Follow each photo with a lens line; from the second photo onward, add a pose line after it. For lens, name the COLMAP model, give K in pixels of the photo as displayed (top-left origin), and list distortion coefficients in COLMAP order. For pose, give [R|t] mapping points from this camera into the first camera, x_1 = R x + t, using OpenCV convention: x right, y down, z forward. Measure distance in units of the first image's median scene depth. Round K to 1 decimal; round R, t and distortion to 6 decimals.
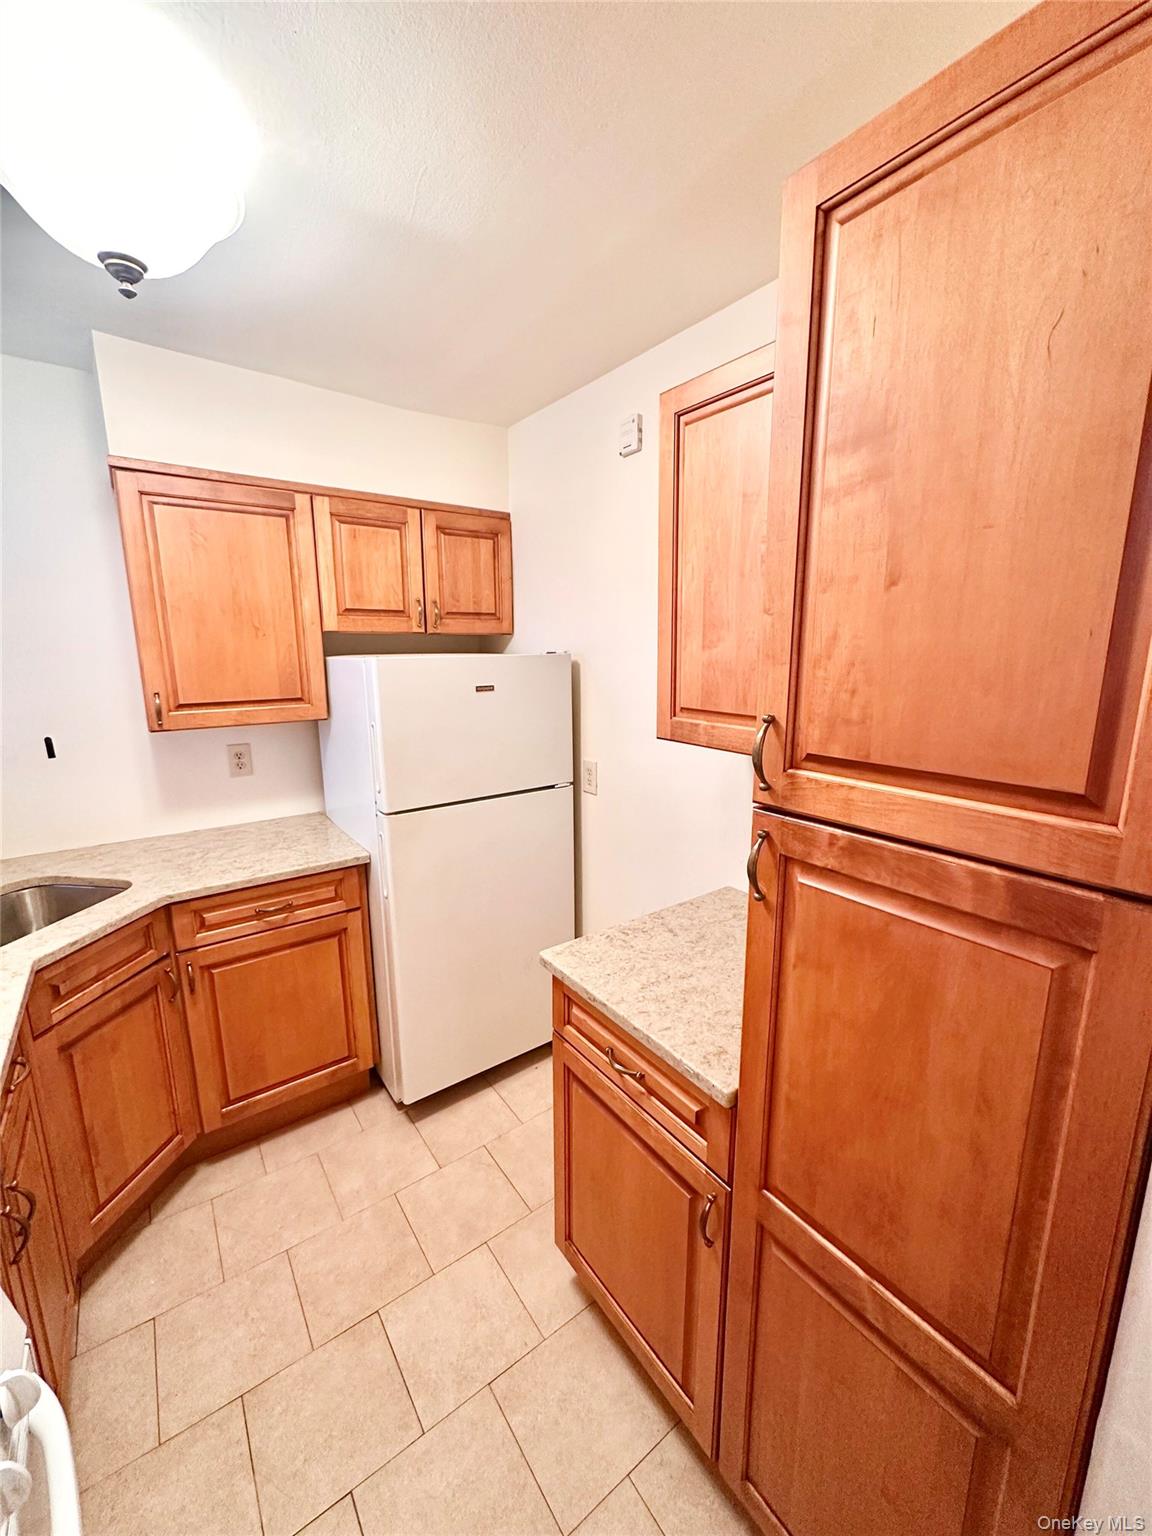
lens RADIAL K [[608.5, 0, 576.9], [0, 608.5, 765.4], [0, 0, 1]] dist [-0.007631, 0.001038]
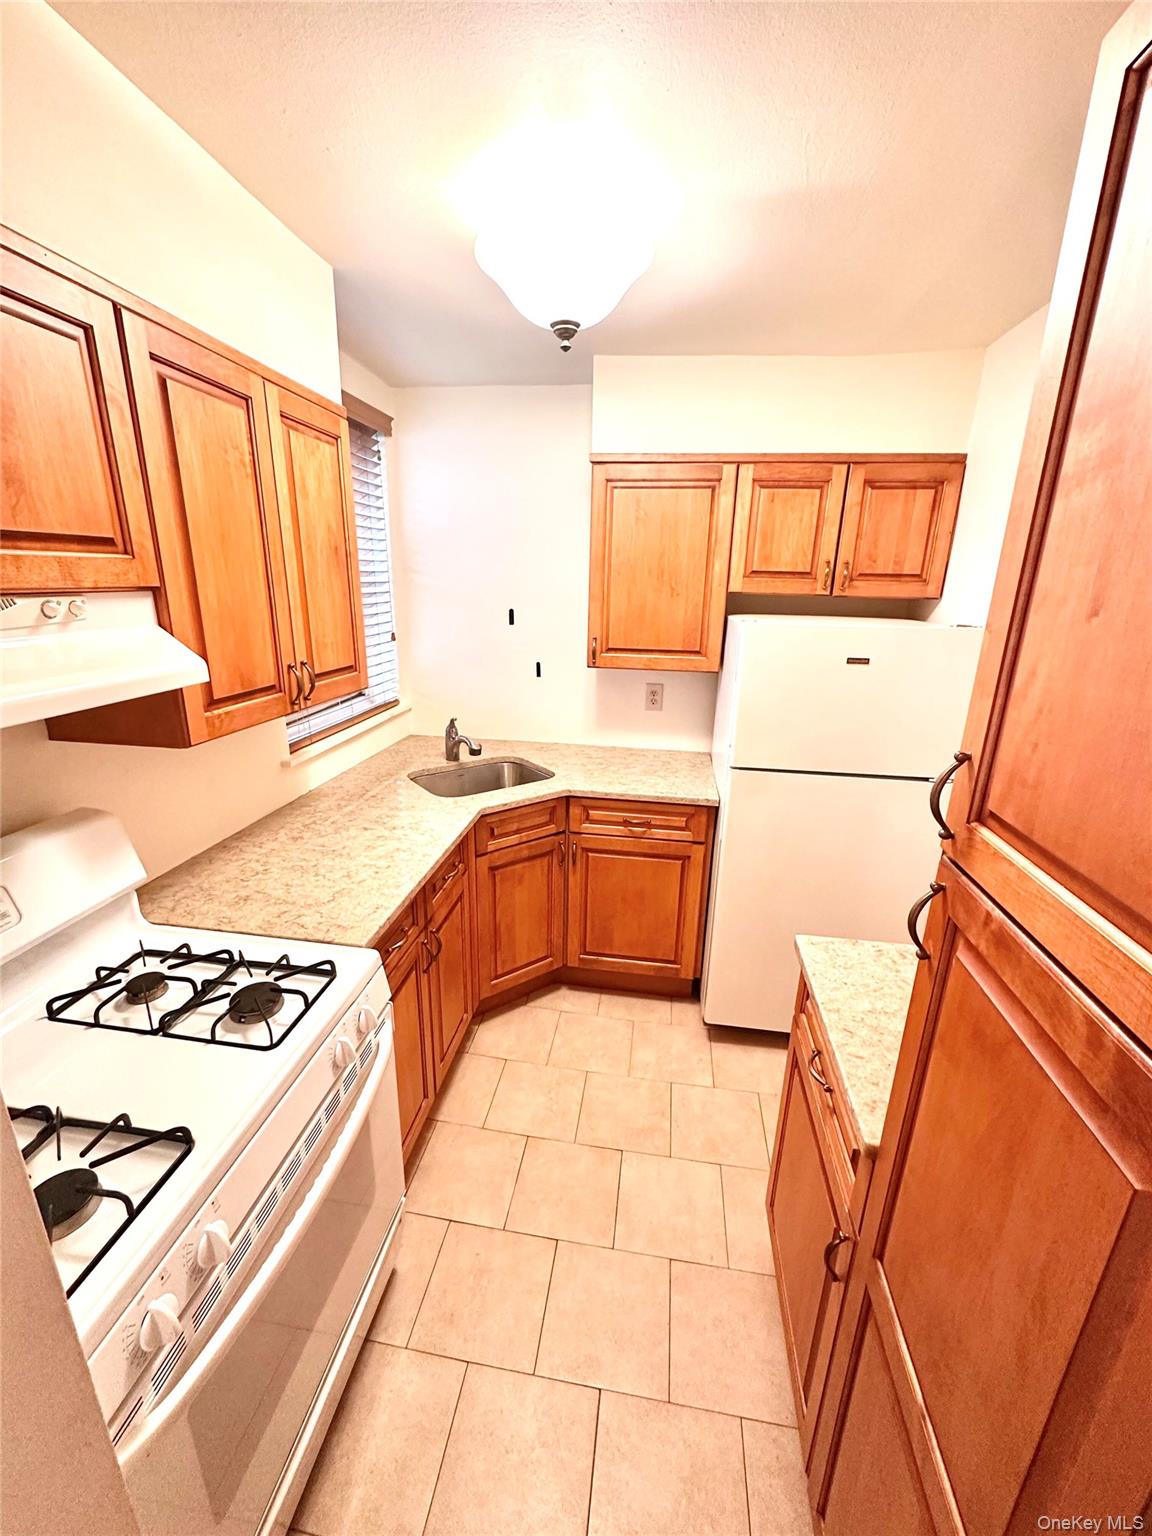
lens RADIAL K [[608.5, 0, 577.2], [0, 608.5, 764.6], [0, 0, 1]] dist [-0.007631, 0.001038]
pose [[0.713262, 0.220315, -0.665371, 0.204508], [-0.158814, 0.975423, 0.152734, -0.045246], [0.682668, -0.003269, 0.730722, 0.012886]]
